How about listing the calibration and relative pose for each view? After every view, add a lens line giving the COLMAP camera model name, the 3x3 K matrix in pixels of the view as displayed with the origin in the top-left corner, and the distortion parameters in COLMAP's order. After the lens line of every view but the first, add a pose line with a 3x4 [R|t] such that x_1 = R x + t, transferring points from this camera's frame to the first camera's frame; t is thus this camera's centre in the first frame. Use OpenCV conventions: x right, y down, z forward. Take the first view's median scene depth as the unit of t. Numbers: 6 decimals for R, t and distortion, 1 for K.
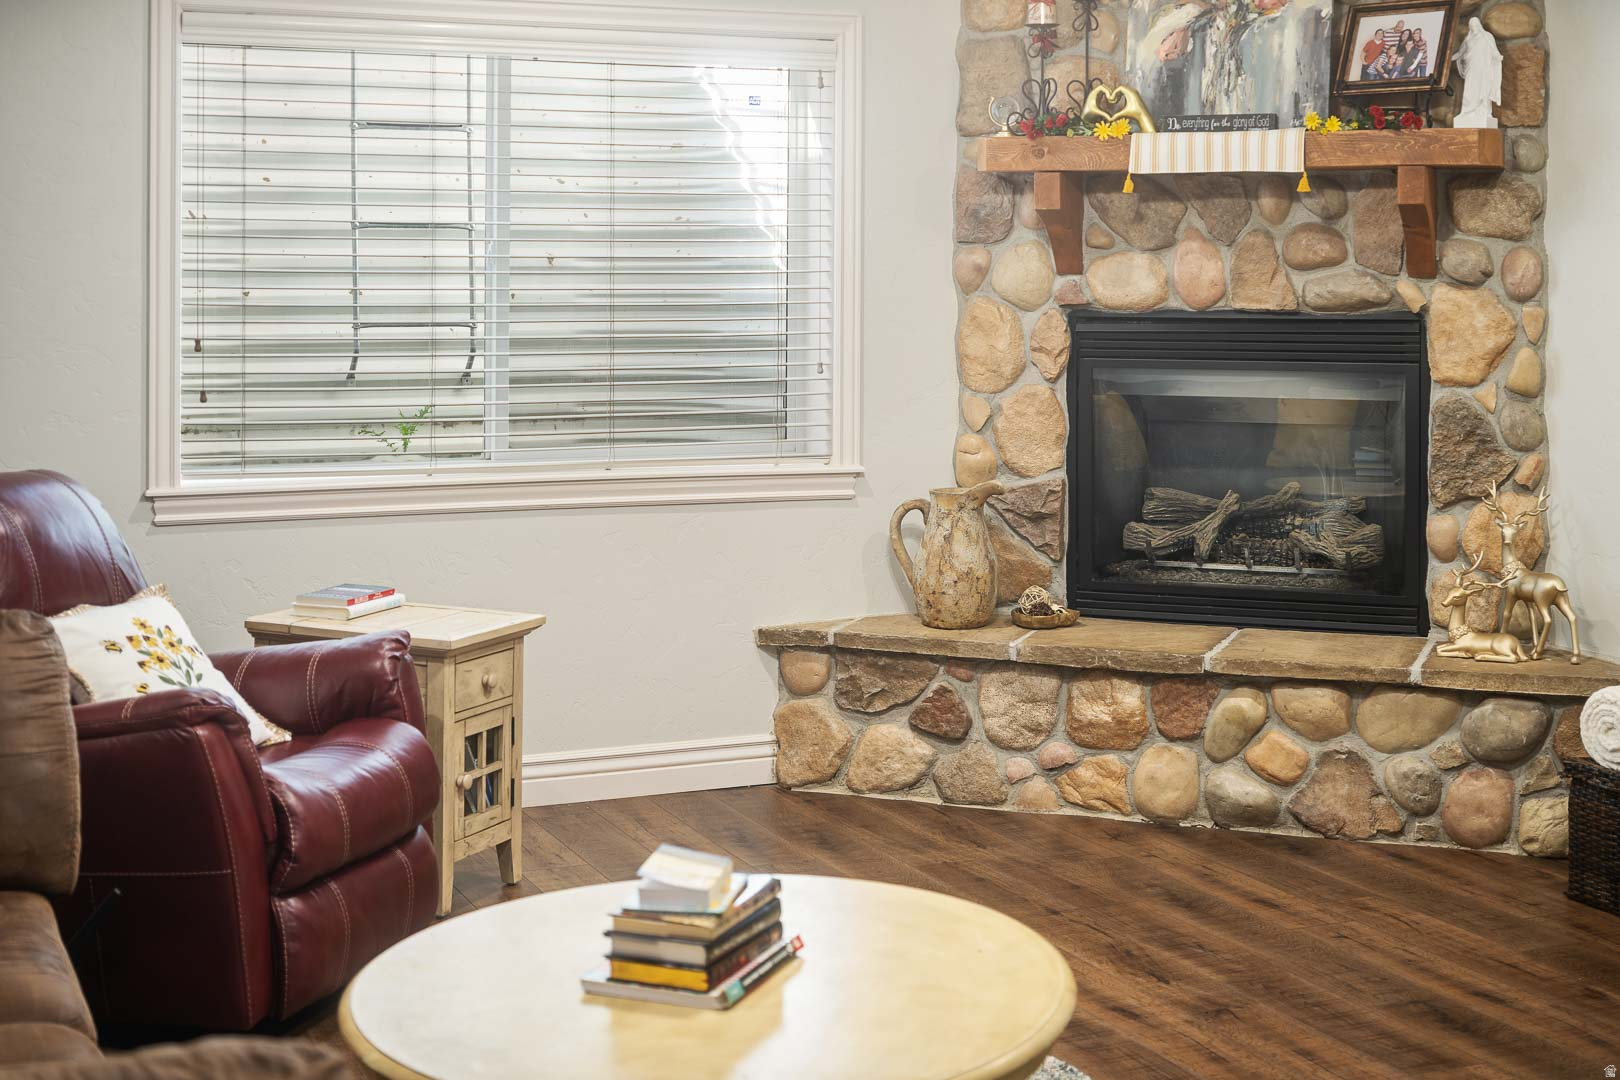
lens RADIAL K [[2401.9, 0, 809.6], [0, 2401.9, 565.4], [0, 0, 1]] dist [-0.010714, -0.032213]
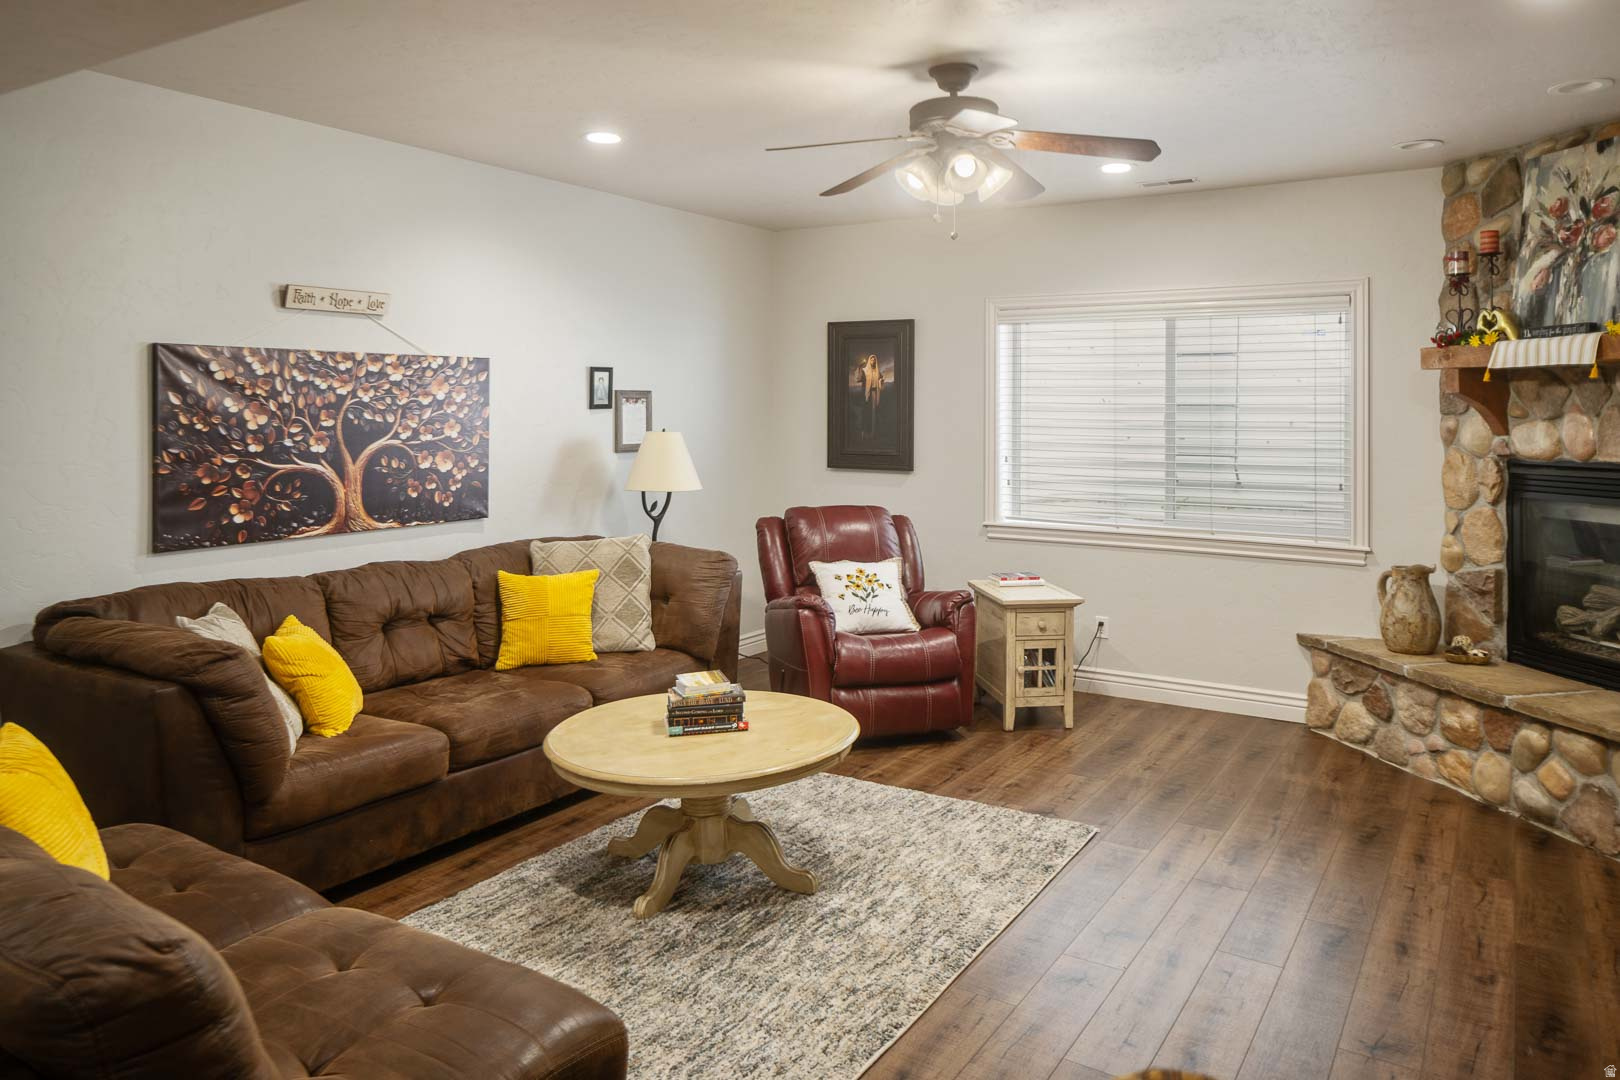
lens RADIAL K [[1124.9, 0, 810.0], [0, 1124.9, 540.0], [0, 0, 1]] dist [0.000107, 0.001012]
pose [[0.533569, 0.095104, -0.840393, 0.490234], [-0.113451, 0.992725, 0.040313, -0.035276], [0.838113, 0.073834, 0.540477, 0.260276]]
